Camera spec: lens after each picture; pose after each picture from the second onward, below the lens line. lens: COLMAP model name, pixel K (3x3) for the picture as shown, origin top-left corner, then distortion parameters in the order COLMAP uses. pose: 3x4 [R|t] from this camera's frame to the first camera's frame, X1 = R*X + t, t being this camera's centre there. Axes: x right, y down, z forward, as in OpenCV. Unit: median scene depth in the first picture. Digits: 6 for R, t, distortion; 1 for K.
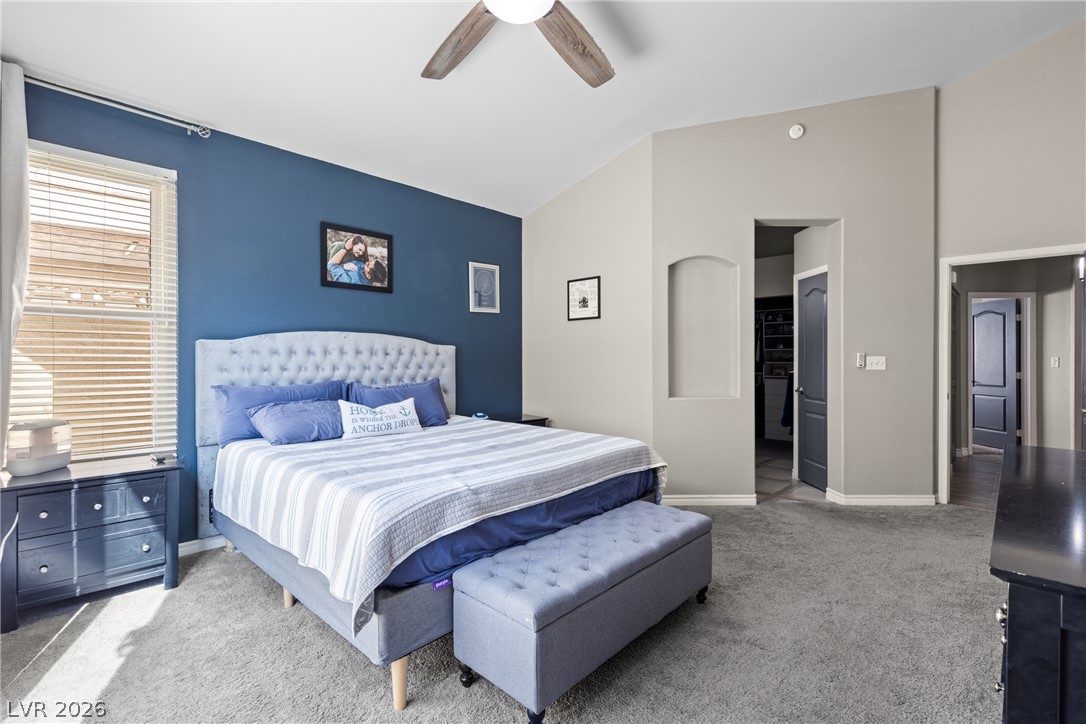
lens RADIAL K [[494.3, 0, 546.5], [0, 494.3, 356.1], [0, 0, 1]] dist [0.005875, 0.000076]
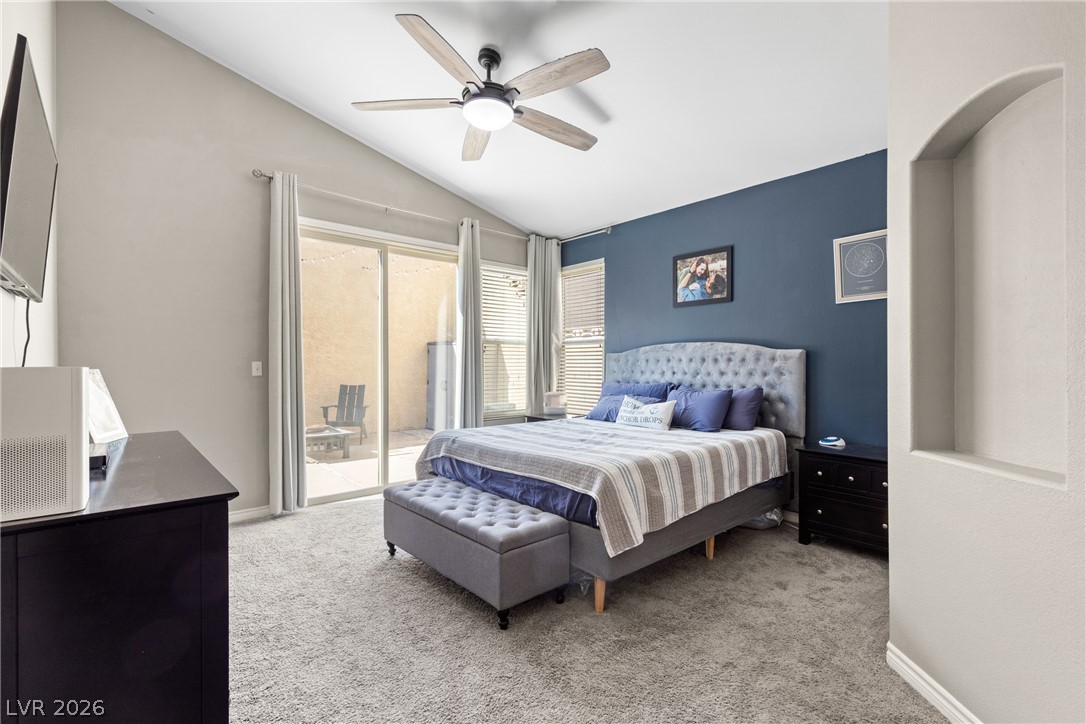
lens RADIAL K [[494.3, 0, 546.1], [0, 494.3, 368.2], [0, 0, 1]] dist [0.005875, 0.000076]
pose [[-0.098355, 0.004950, -0.995139, 0.787948], [0.005631, 0.999974, 0.004417, 0.005053], [0.995135, -0.005169, -0.098380, 0.754233]]
